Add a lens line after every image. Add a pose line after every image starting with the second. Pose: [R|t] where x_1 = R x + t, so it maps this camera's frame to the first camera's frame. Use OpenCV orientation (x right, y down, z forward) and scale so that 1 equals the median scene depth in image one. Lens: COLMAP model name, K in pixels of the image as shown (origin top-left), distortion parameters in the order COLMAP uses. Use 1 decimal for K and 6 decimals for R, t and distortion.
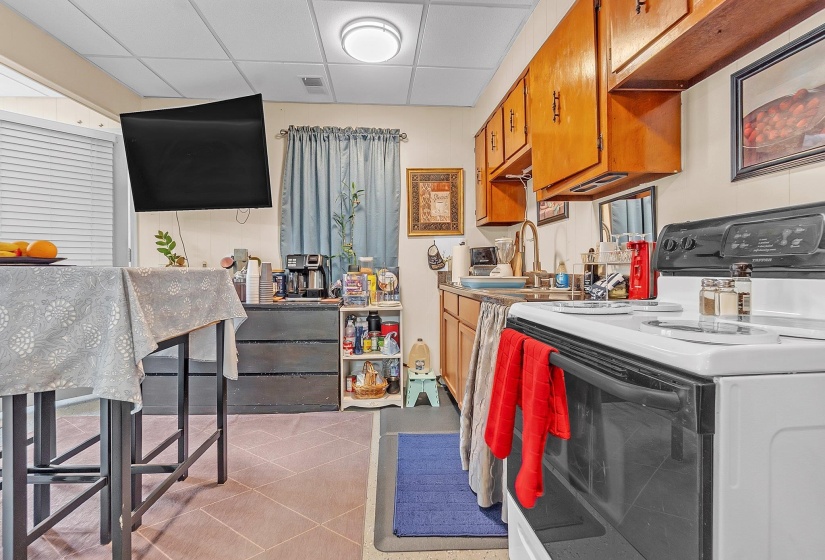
lens RADIAL K [[367.4, 0, 409.9], [0, 367.4, 278.2], [0, 0, 1]] dist [0.000115, 0.000426]
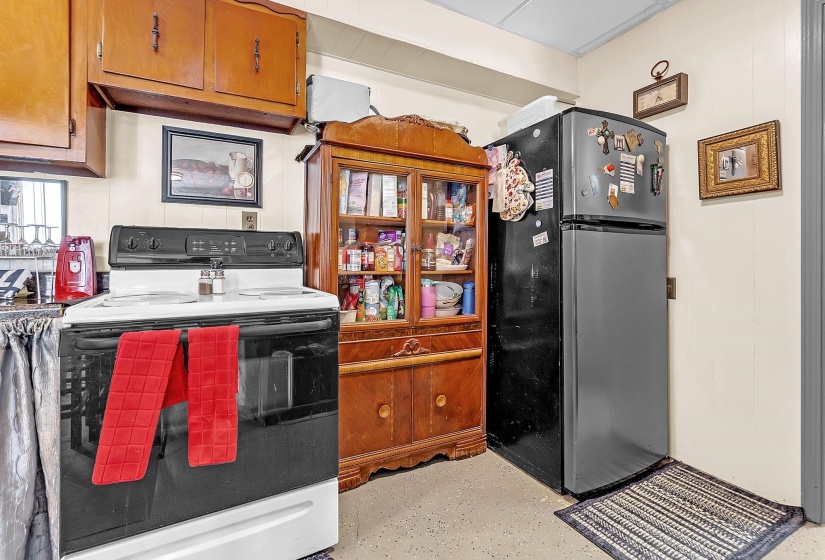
lens RADIAL K [[367.4, 0, 409.9], [0, 367.4, 278.2], [0, 0, 1]] dist [0.000115, 0.000426]
pose [[-0.385933, -0.030527, 0.922022, -0.827916], [0.021462, 0.998885, 0.042055, -0.011131], [-0.922277, 0.036019, -0.384847, 0.718956]]
